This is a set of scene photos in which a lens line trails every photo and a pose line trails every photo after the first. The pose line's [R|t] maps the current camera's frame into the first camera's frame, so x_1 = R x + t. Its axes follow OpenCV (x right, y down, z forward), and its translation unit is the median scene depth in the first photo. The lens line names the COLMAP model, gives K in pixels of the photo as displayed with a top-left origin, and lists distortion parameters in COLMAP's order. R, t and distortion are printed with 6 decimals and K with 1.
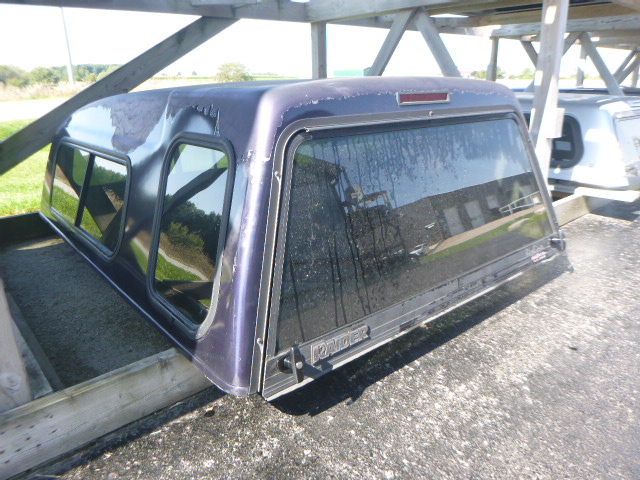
lens RADIAL K [[475.9, 0, 320.0], [0, 475.9, 240.0], [0, 0, 1]] dist [-0.042318, 0.001351]
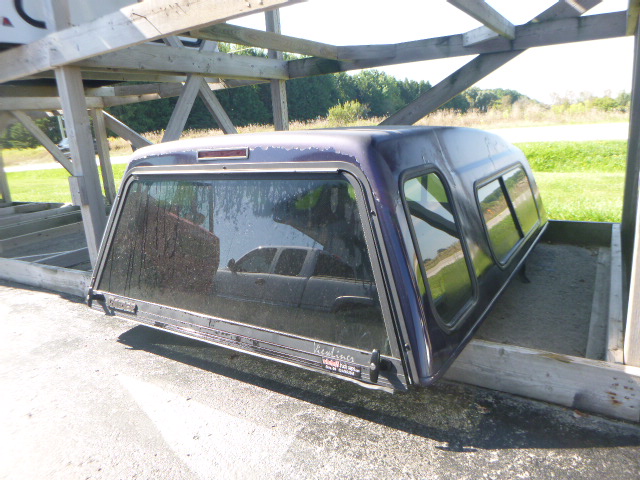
lens RADIAL K [[475.9, 0, 320.0], [0, 475.9, 240.0], [0, 0, 1]] dist [-0.042318, 0.001351]
pose [[0.296510, 0.217654, -0.929897, 1.438302], [-0.245828, 0.958269, 0.145910, -0.335249], [0.922849, 0.185331, 0.337642, 0.890536]]
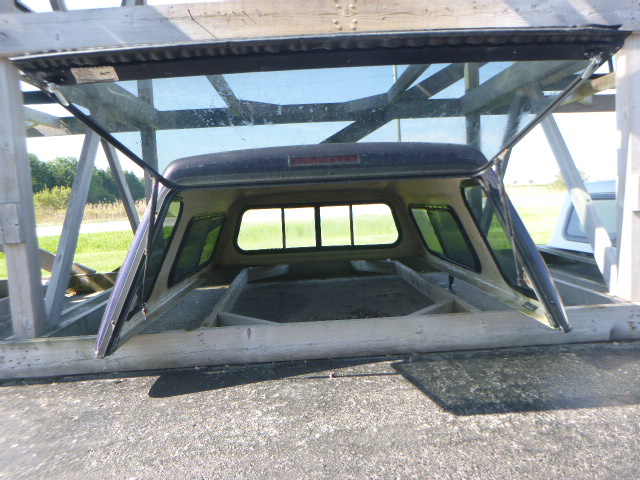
lens RADIAL K [[475.9, 0, 320.0], [0, 475.9, 240.0], [0, 0, 1]] dist [-0.002566, -0.066242]
pose [[0.784836, 0.026470, -0.619138, 0.952363], [-0.161838, 0.973171, -0.163544, 0.078251], [0.598199, 0.228555, 0.768063, 0.159049]]
